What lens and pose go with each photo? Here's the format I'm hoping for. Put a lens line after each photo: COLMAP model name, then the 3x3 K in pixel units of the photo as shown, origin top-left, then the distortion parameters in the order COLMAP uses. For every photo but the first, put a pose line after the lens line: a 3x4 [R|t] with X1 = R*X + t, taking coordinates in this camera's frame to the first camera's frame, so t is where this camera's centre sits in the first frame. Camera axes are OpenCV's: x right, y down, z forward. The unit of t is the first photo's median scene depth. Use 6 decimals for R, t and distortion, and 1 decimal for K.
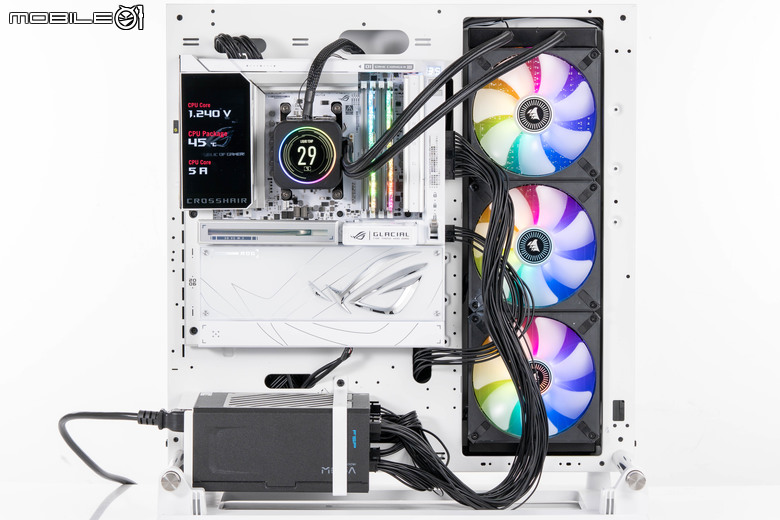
lens RADIAL K [[3707.2, 0, 388.5], [0, 3707.2, 258.3], [0, 0, 1]] dist [0.364079, 0.000000]
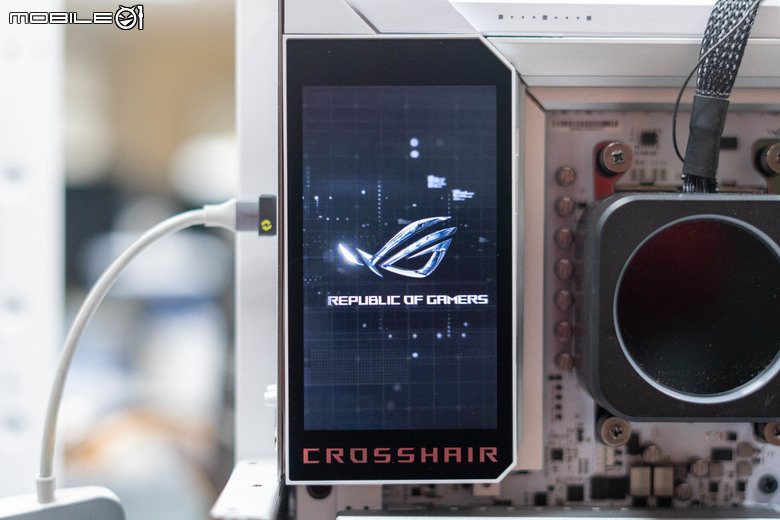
lens RADIAL K [[1876.6, 0, 395.1], [0, 1876.6, 260.6], [0, 0, 1]] dist [0.020785, 0.000000]
pose [[0.999573, 0.003745, 0.028992, -0.051249], [-0.002966, 0.999634, -0.026877, -0.027396], [-0.029082, 0.026779, 0.999218, 0.844946]]
